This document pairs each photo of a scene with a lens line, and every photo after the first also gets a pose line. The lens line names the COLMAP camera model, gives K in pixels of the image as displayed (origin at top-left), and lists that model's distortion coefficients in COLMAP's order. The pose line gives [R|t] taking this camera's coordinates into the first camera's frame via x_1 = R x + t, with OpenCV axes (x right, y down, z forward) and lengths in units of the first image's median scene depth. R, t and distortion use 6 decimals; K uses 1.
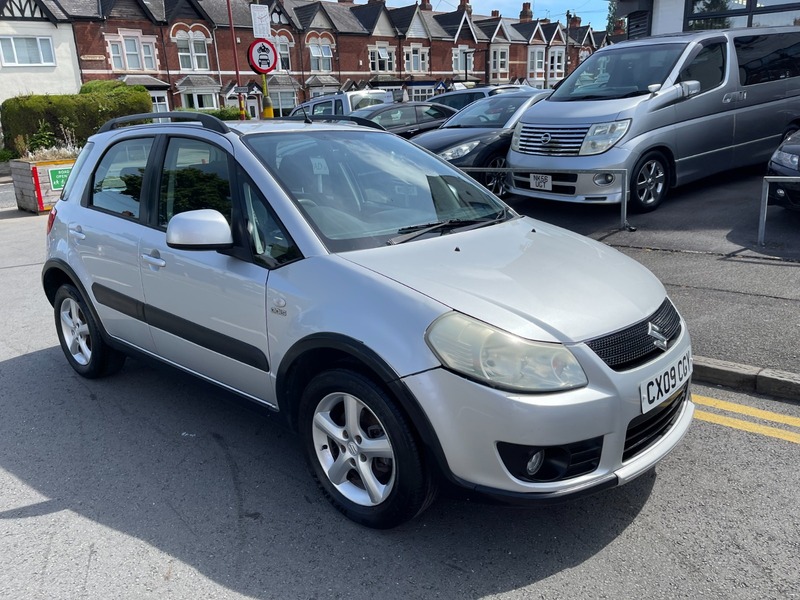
lens RADIAL K [[602.9, 0, 396.9], [0, 602.9, 302.1], [0, 0, 1]] dist [0.080857, -0.110334]
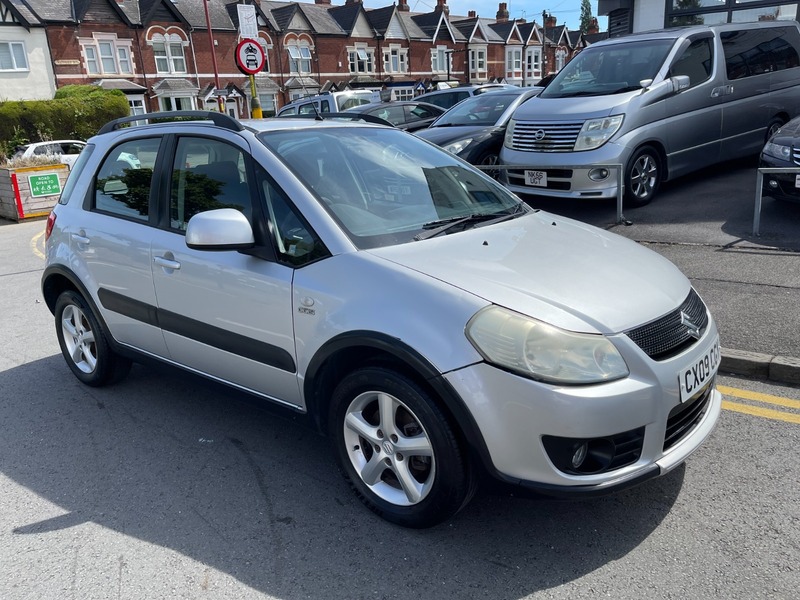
lens RADIAL K [[602.9, 0, 402.7], [0, 602.9, 302.3], [0, 0, 1]] dist [0.080857, -0.110334]
pose [[0.998952, -0.026192, 0.037527, -0.028129], [0.026257, 0.999654, -0.001234, 0.002599], [-0.037481, 0.002218, 0.999295, 0.005858]]
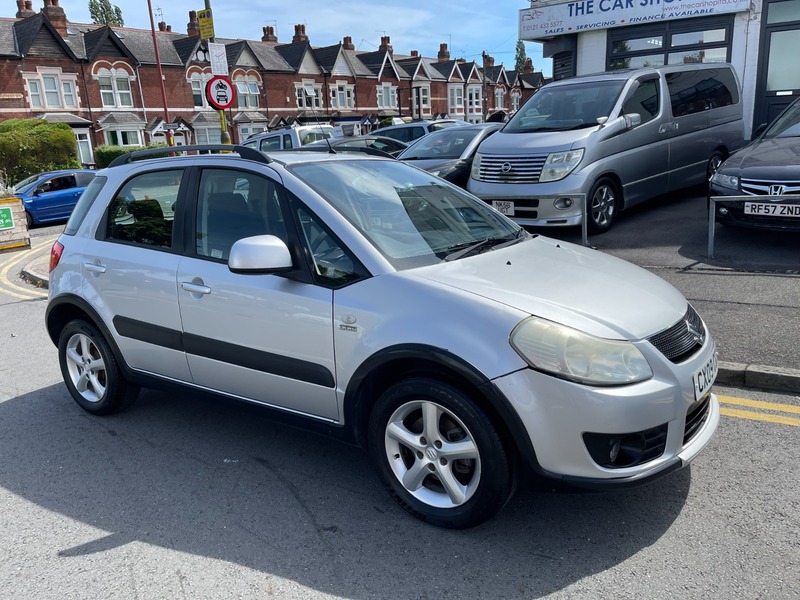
lens RADIAL K [[602.9, 0, 397.1], [0, 602.9, 297.9], [0, 0, 1]] dist [0.080857, -0.110334]
pose [[0.992004, -0.043036, 0.118640, -0.086532], [0.049969, 0.997174, -0.056094, 0.009783], [-0.115890, 0.061573, 0.991352, -0.018982]]
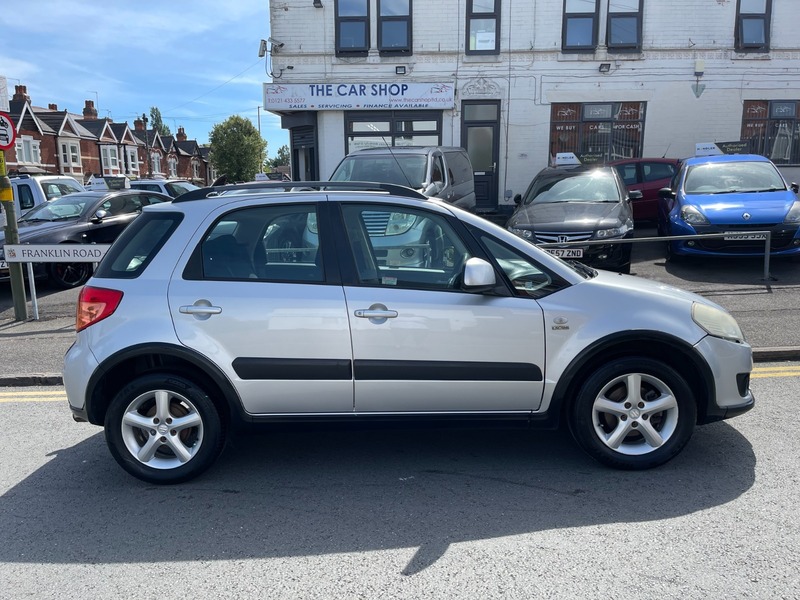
lens RADIAL K [[602.9, 0, 399.3], [0, 602.9, 301.2], [0, 0, 1]] dist [0.080857, -0.110334]
pose [[0.766971, -0.082158, 0.636400, -0.478821], [0.180367, 0.979387, -0.090935, 0.006070], [-0.615811, 0.184530, 0.765980, 0.075136]]
